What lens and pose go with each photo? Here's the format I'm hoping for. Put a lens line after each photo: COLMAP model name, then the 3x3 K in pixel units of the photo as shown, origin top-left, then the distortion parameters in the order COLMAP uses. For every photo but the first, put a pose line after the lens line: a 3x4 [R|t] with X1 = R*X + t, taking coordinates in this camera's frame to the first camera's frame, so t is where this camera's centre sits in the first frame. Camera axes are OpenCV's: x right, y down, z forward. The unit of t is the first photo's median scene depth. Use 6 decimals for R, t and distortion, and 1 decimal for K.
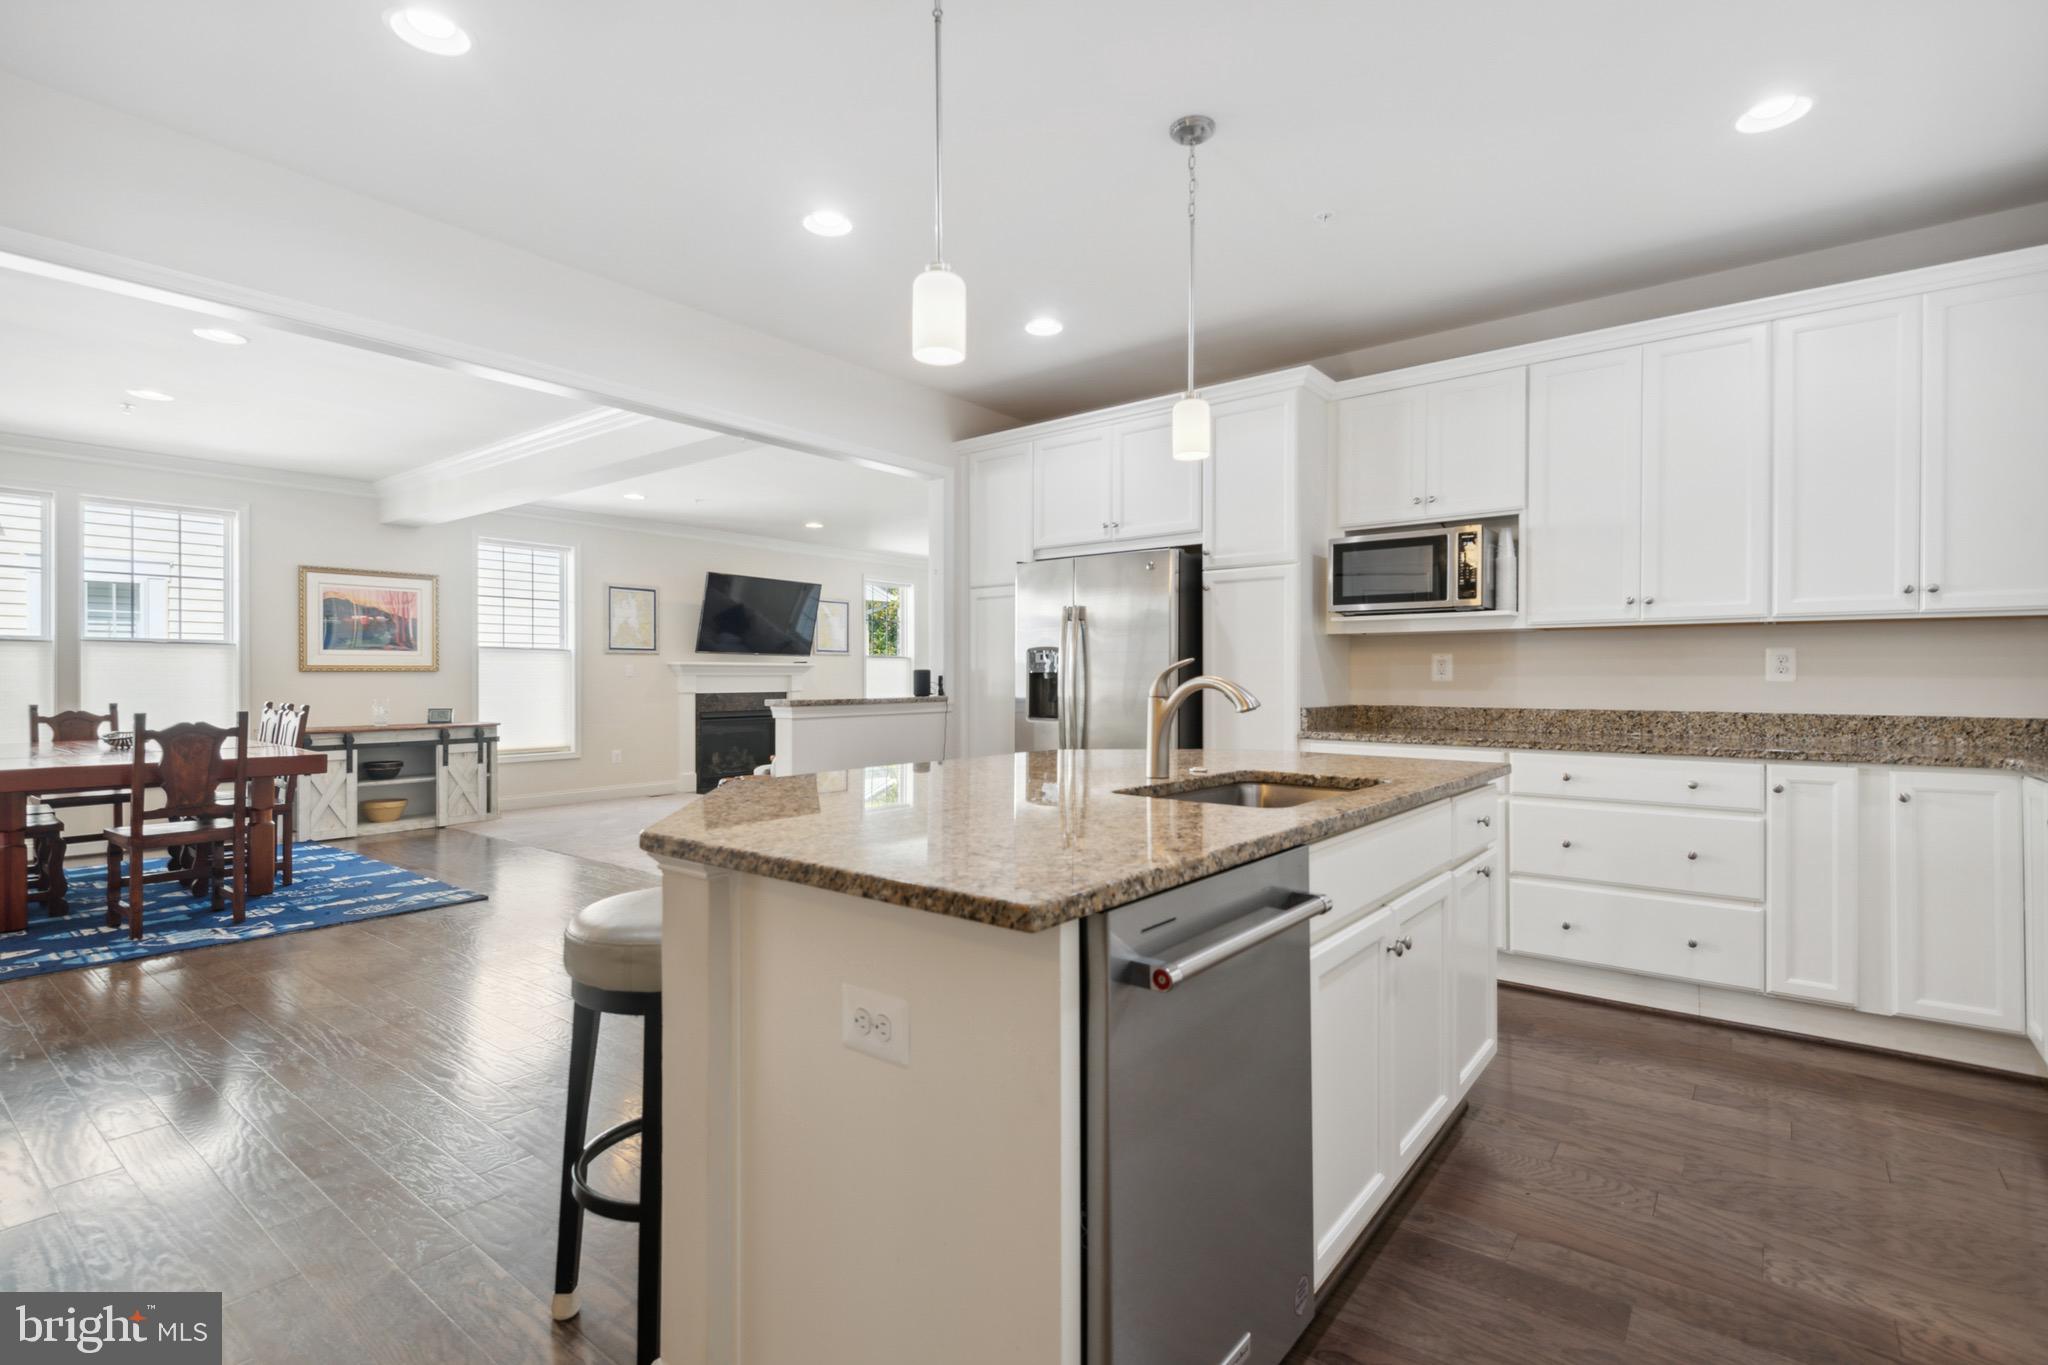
lens RADIAL K [[940.8, 0, 1024.7], [0, 940.8, 676.1], [0, 0, 1]] dist [0.039038, -0.024113]
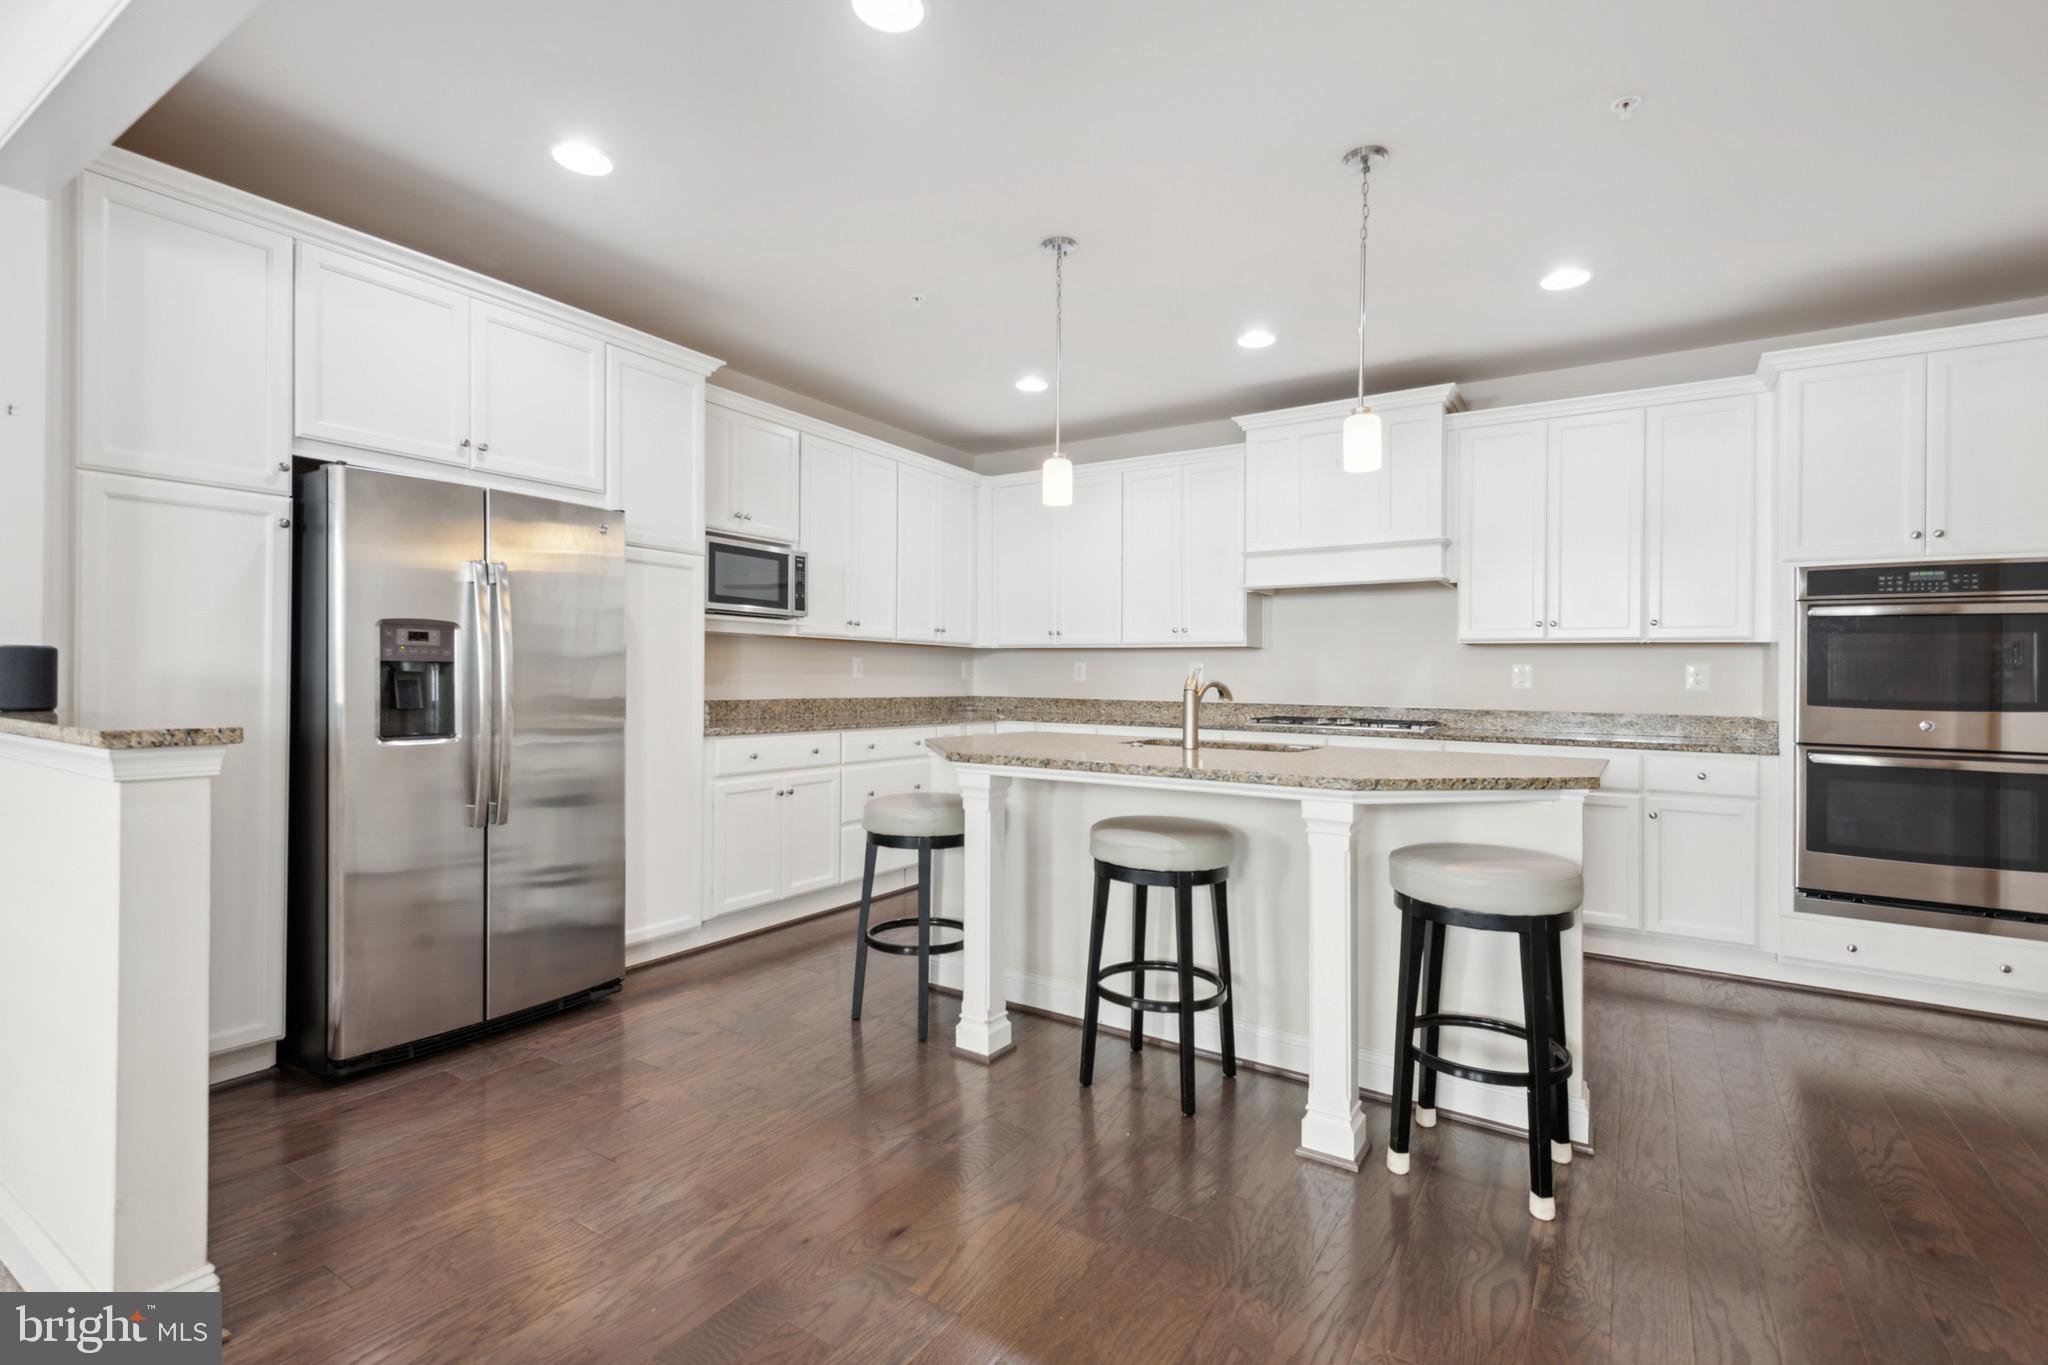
lens RADIAL K [[940.8, 0, 1024.7], [0, 940.8, 676.1], [0, 0, 1]] dist [0.039038, -0.024113]
pose [[-0.089771, 0.001654, 0.995961, -0.388302], [-0.012942, 0.999912, -0.002827, 0.001580], [-0.995878, -0.013143, -0.089742, 0.412602]]
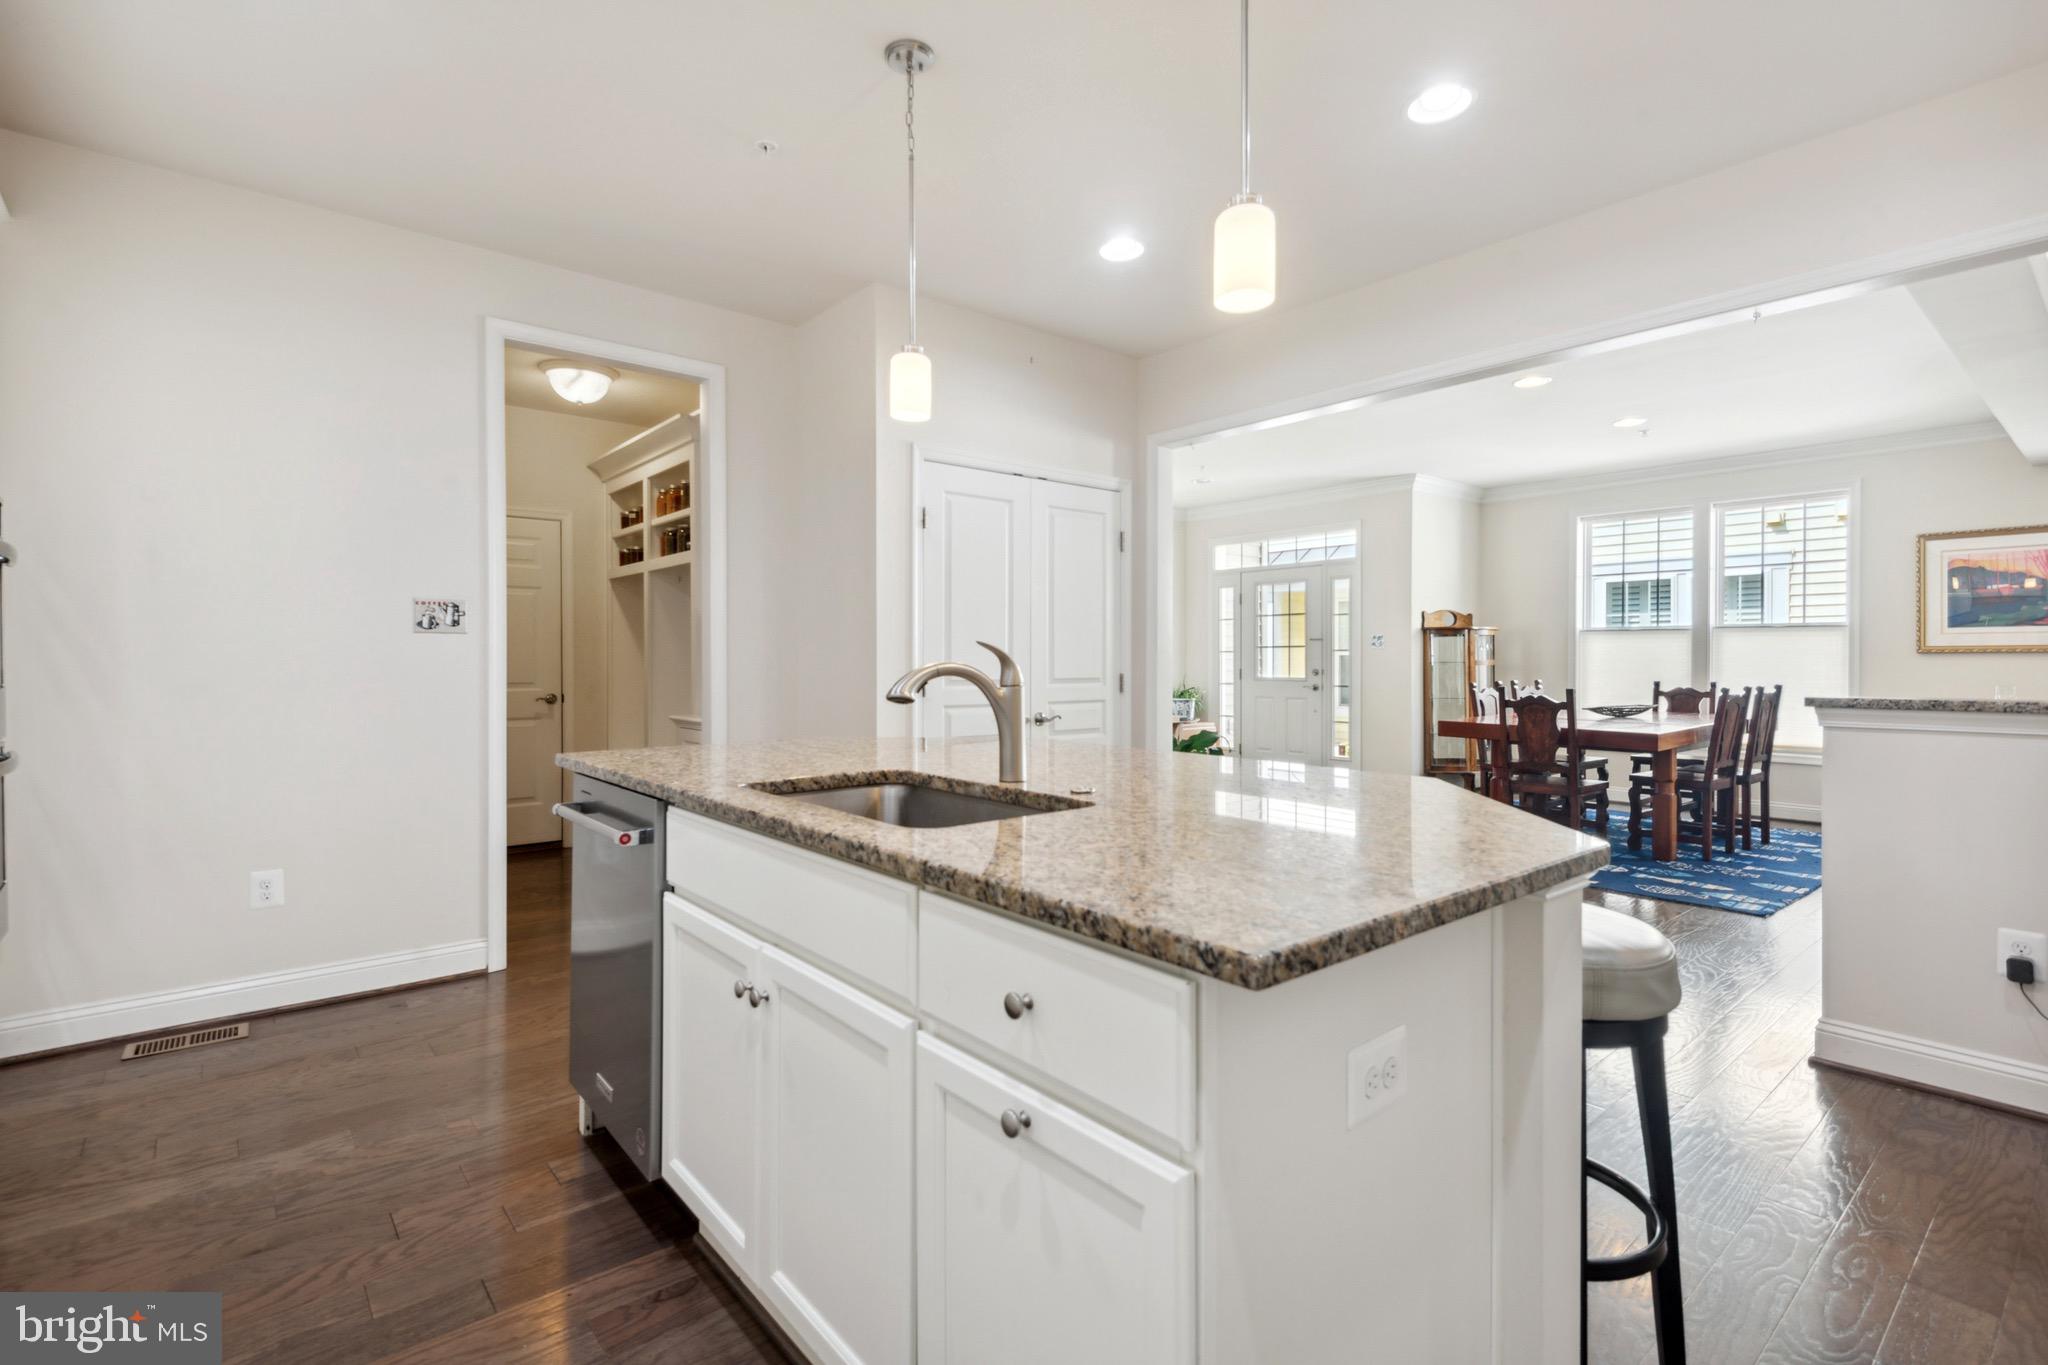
lens RADIAL K [[953.3, 0, 1025.6], [0, 953.3, 659.8], [0, 0, 1]] dist [0.033519, -0.019429]
pose [[-0.205358, 0.001502, -0.978686, 0.291583], [0.000146, 0.999999, 0.001504, -0.000192], [0.978687, 0.000166, -0.205358, 0.354989]]
